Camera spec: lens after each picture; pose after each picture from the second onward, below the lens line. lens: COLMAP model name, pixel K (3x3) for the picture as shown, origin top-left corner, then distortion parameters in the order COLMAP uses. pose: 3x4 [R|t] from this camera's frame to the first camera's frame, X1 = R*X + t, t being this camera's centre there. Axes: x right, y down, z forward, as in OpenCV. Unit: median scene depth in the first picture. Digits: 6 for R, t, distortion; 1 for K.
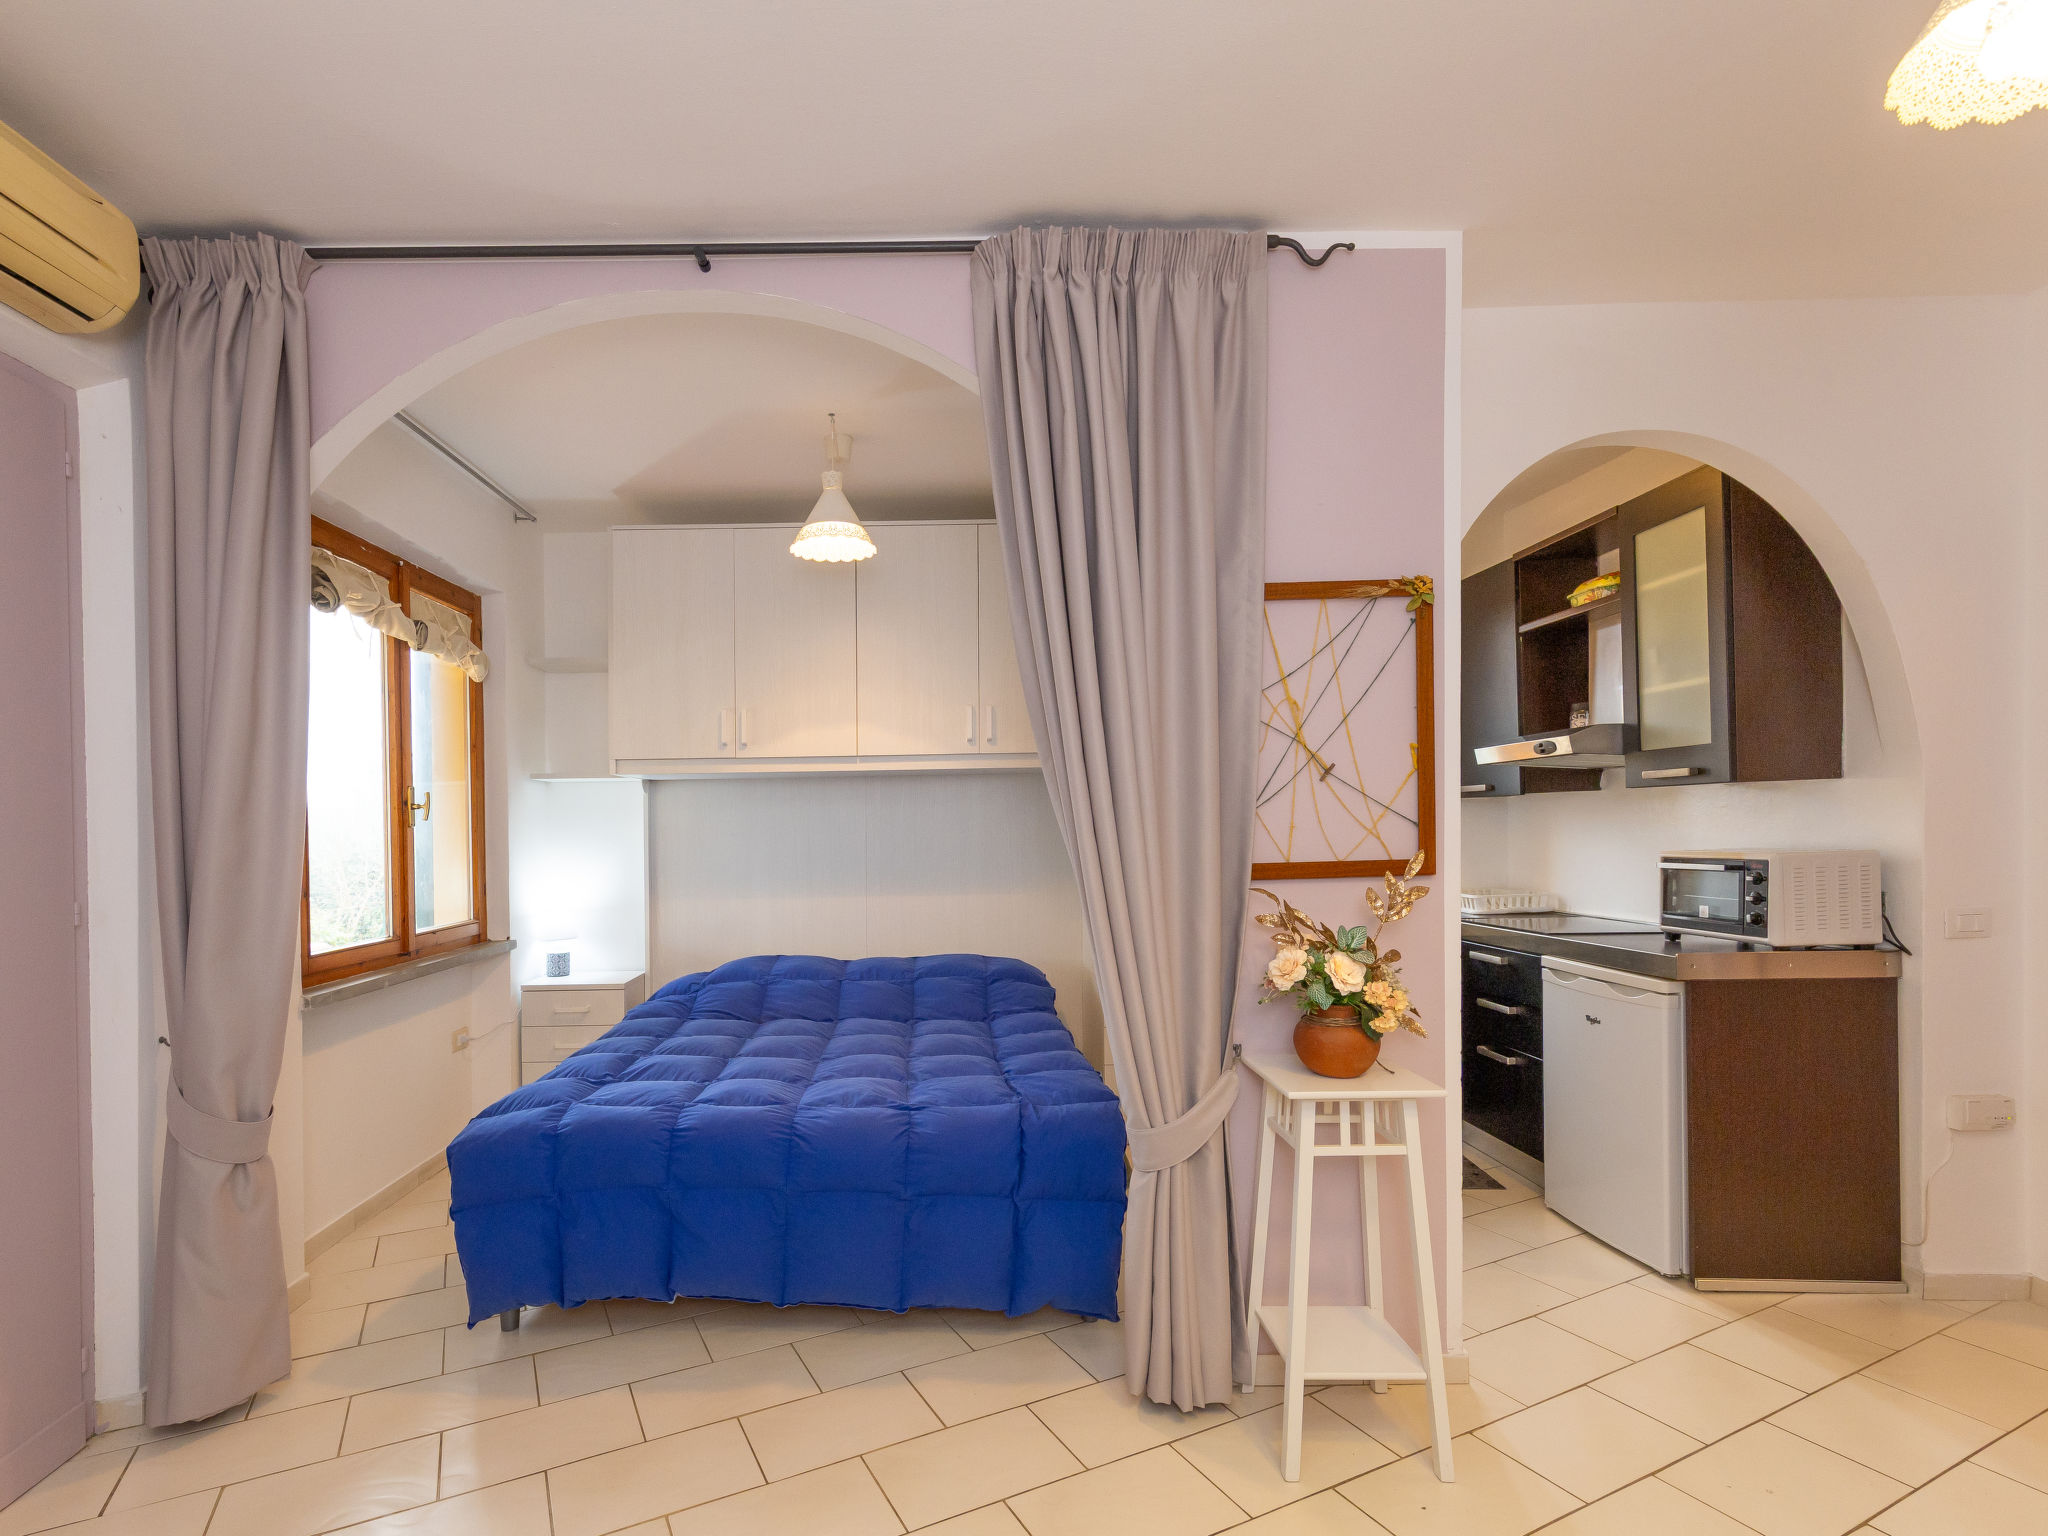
lens RADIAL K [[982.1, 0, 924.9], [0, 982.1, 840.5], [0, 0, 1]] dist [0.003776, 0.000553]
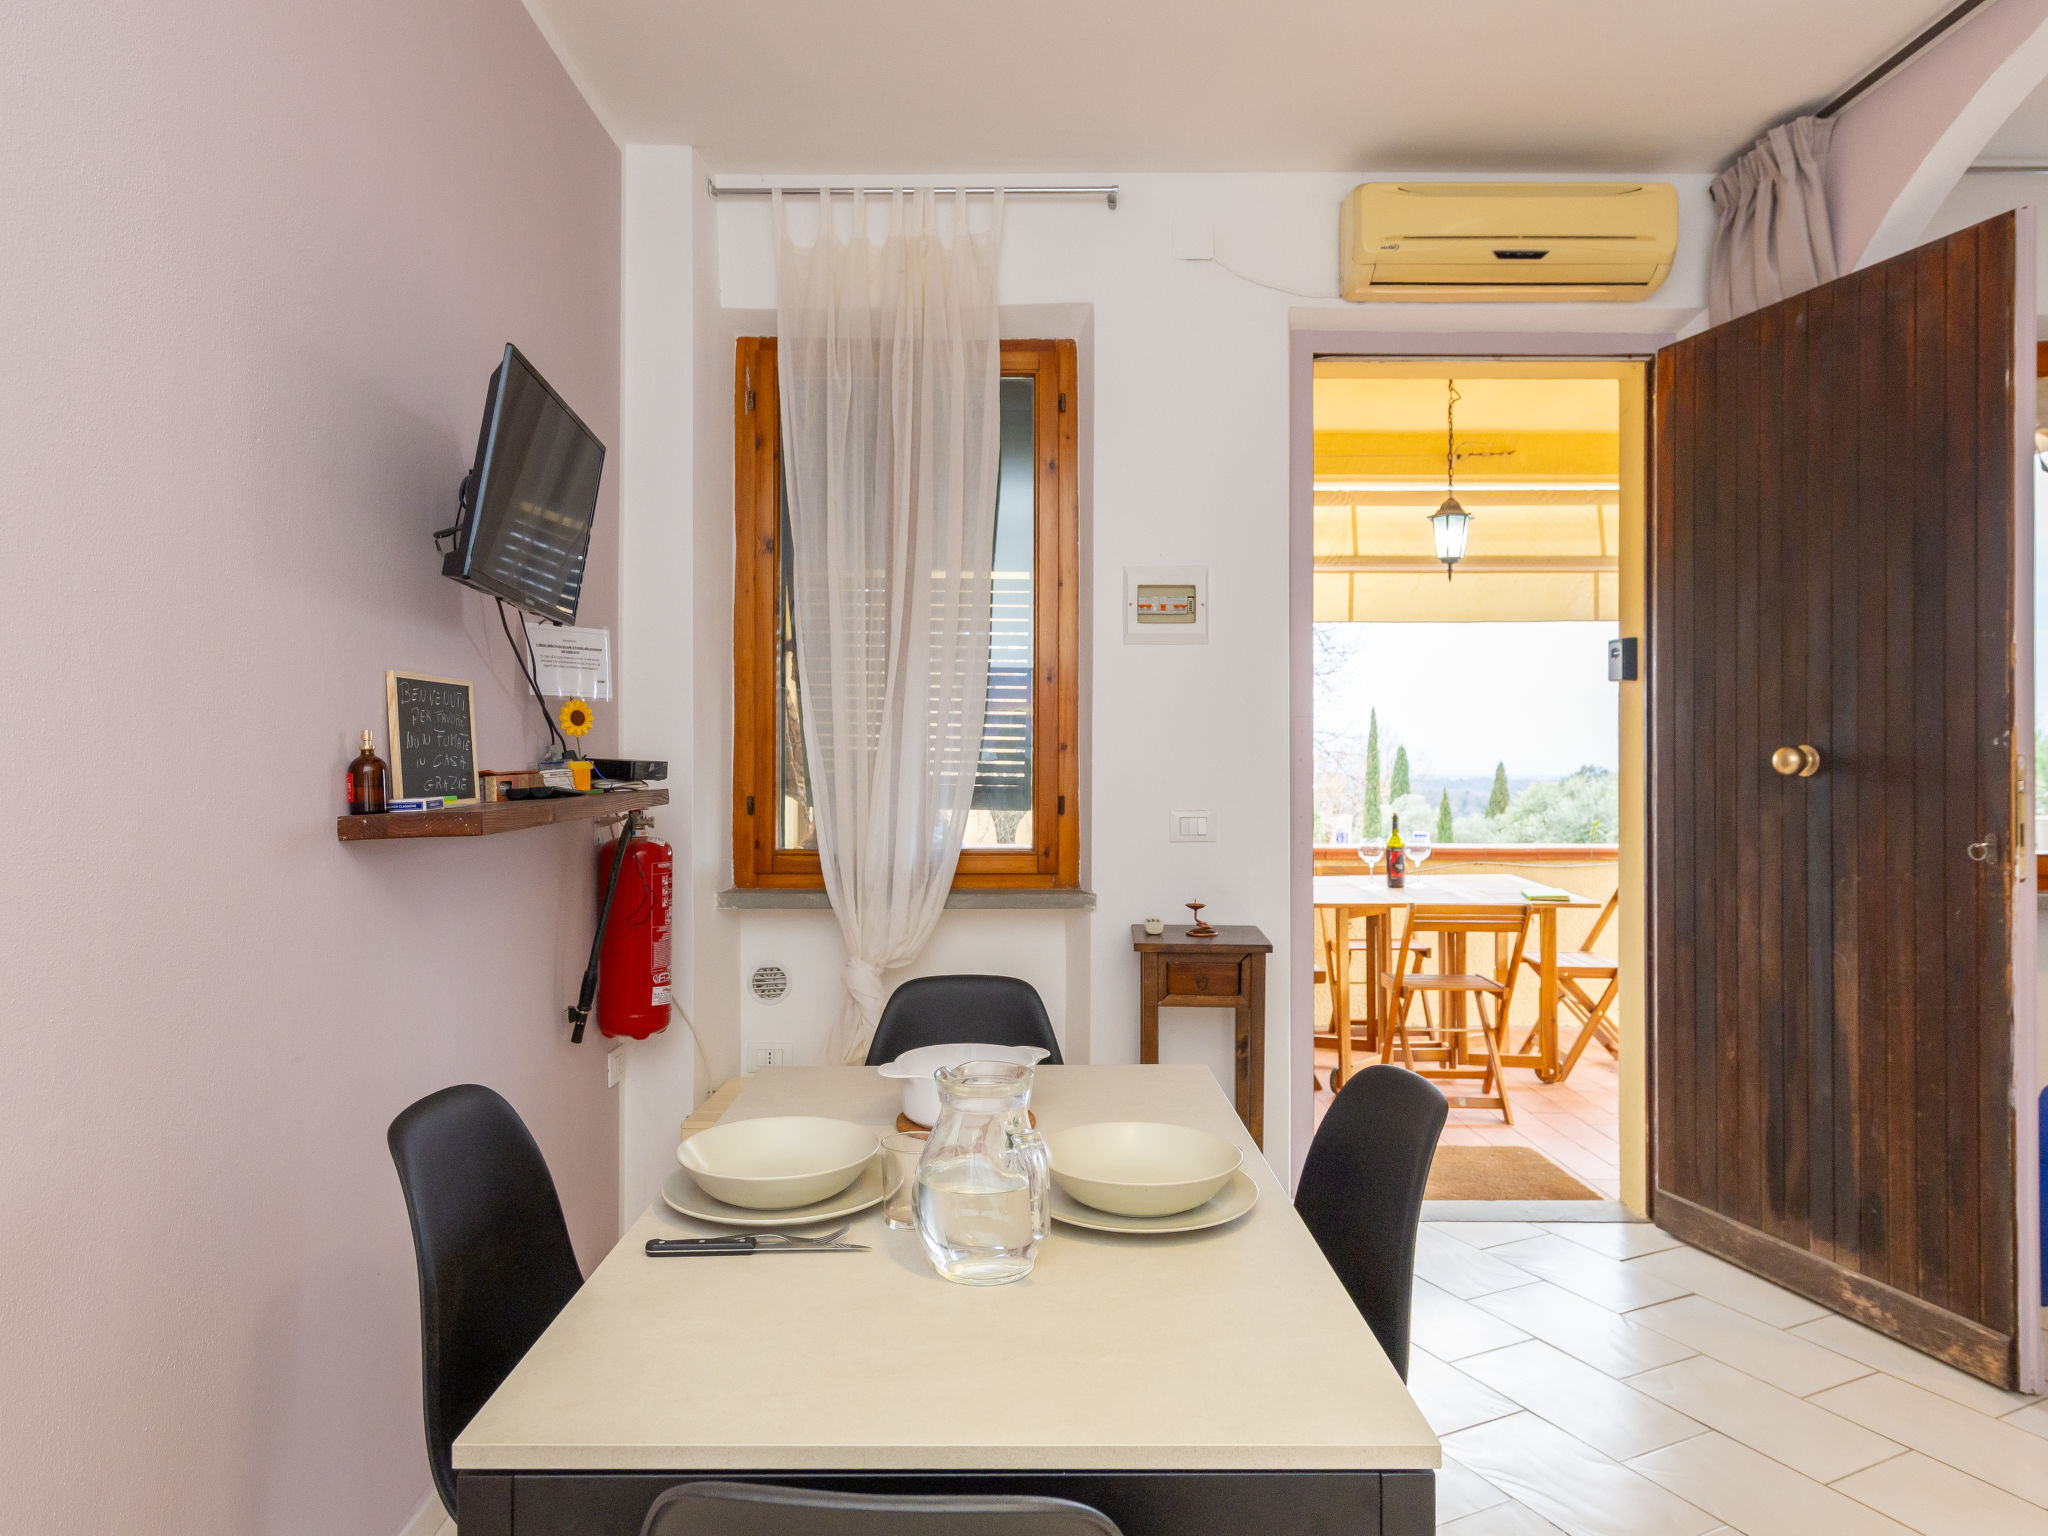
lens RADIAL K [[1239.5, 0, 1070.1], [0, 1239.5, 745.6], [0, 0, 1]] dist [0.006076, 0.000109]
pose [[0.054945, 0.013431, -0.998399, 0.472864], [-0.016576, 0.999784, 0.012537, 0.023246], [0.998352, 0.015861, 0.055156, 0.157050]]
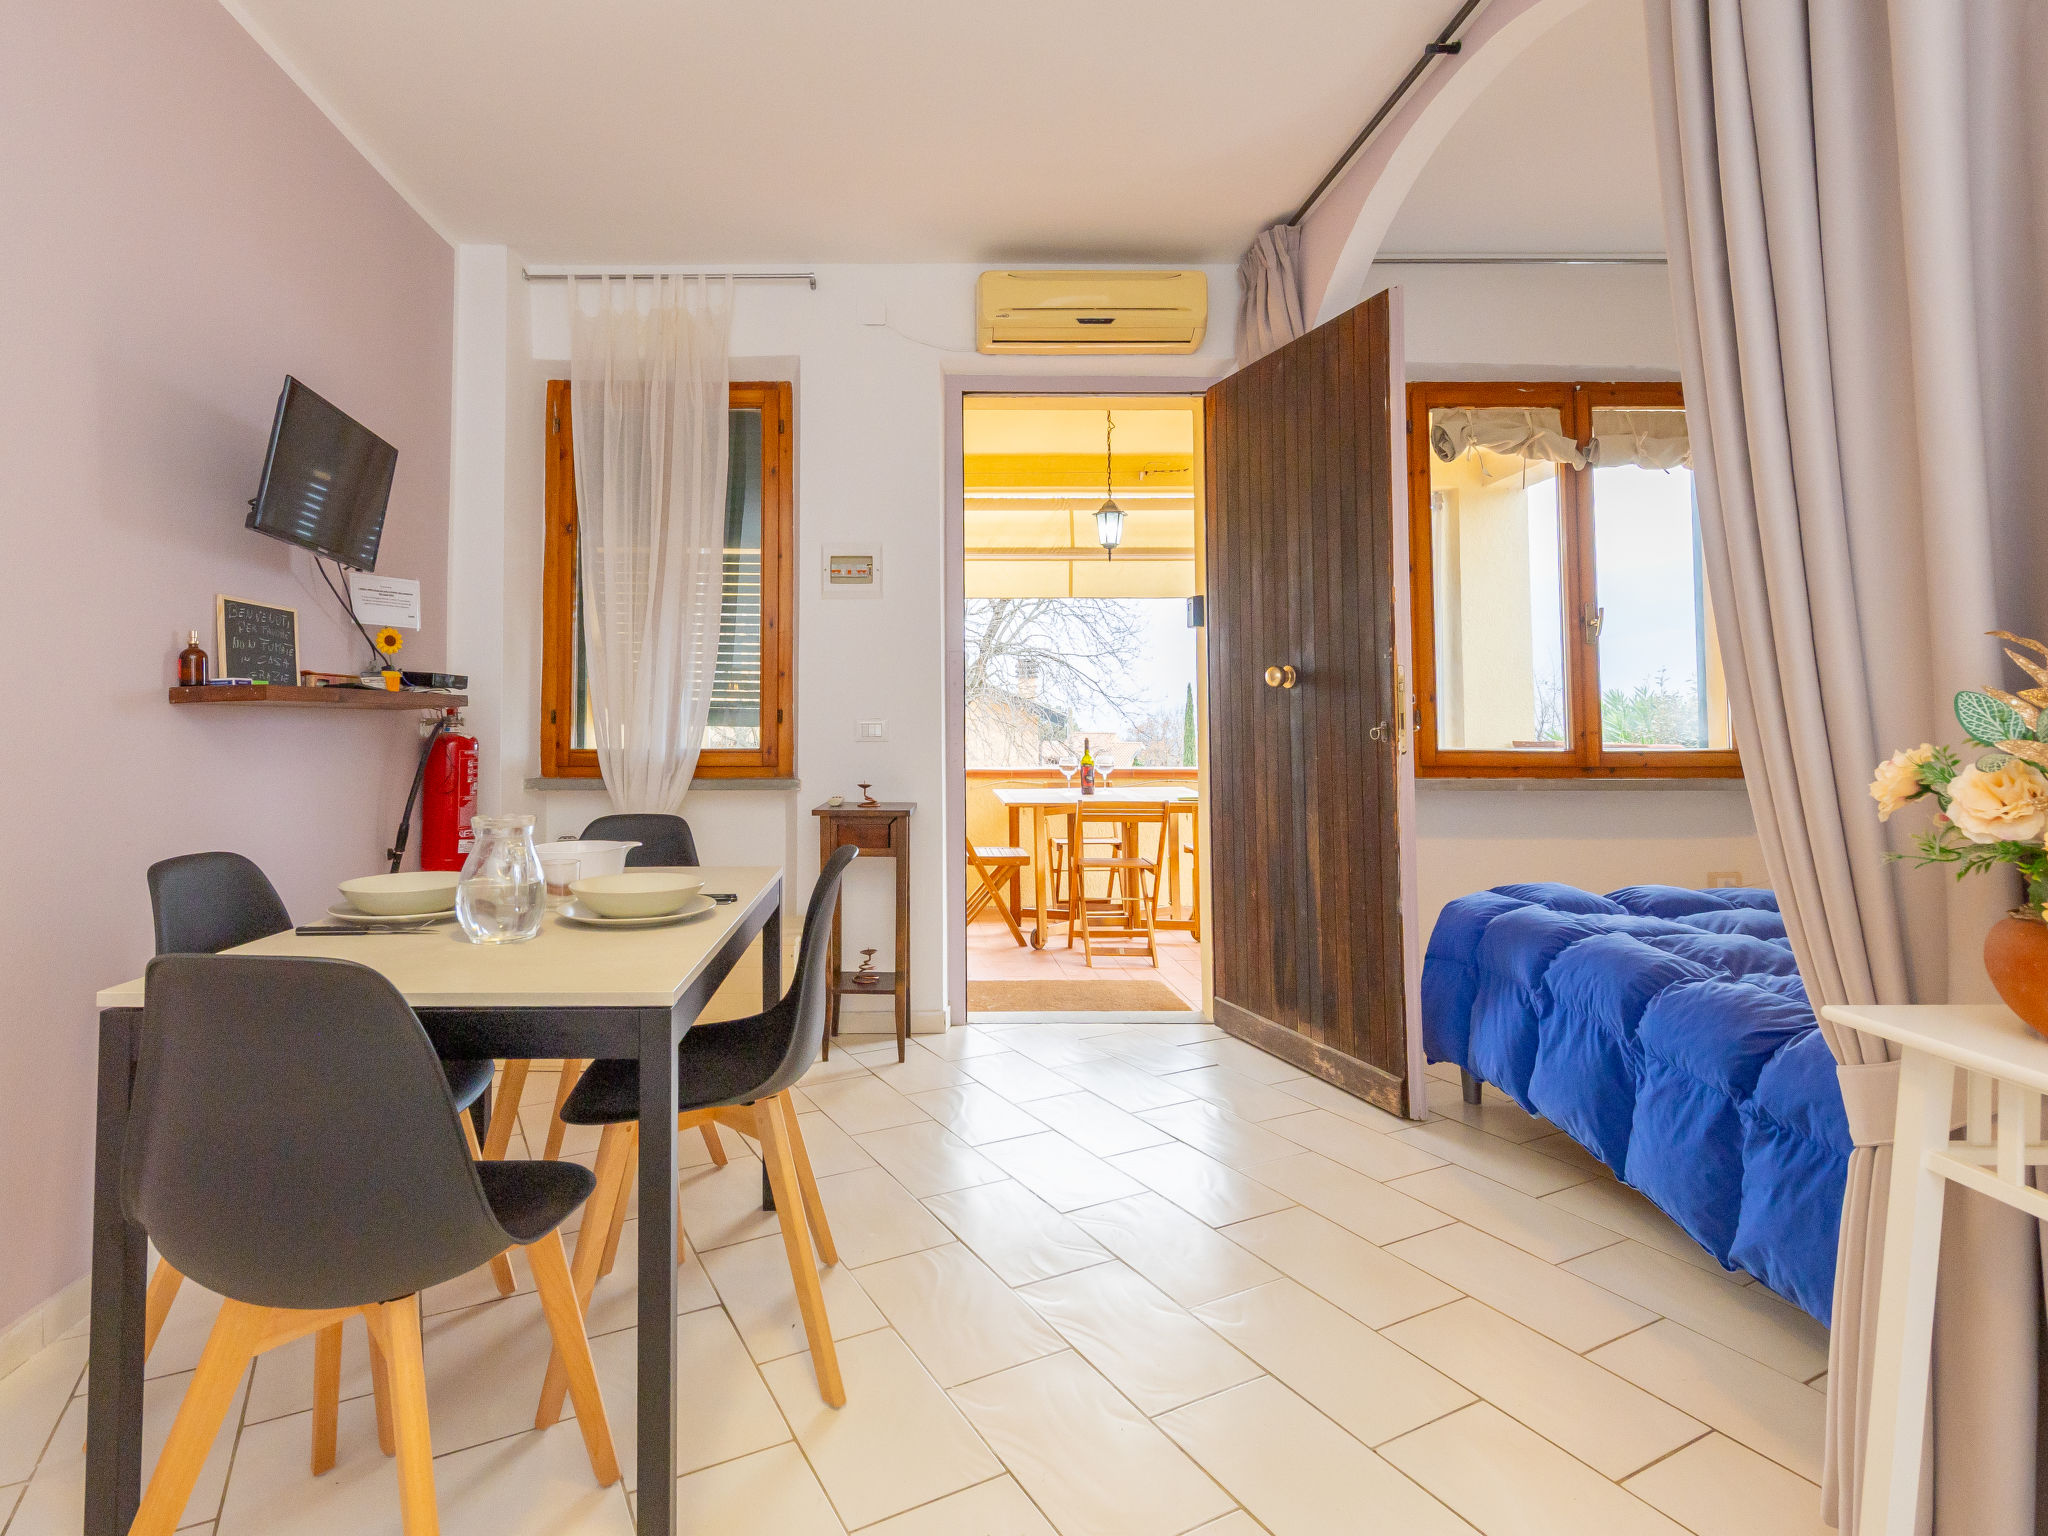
lens RADIAL K [[1011.4, 0, 976.5], [0, 1011.4, 688.1], [0, 0, 1]] dist [0.006990, -0.001484]
pose [[0.053549, -0.021400, -0.998336, 0.629575], [-0.015187, 0.999637, -0.022242, 0.082258], [0.998450, 0.016353, 0.053204, 0.396022]]
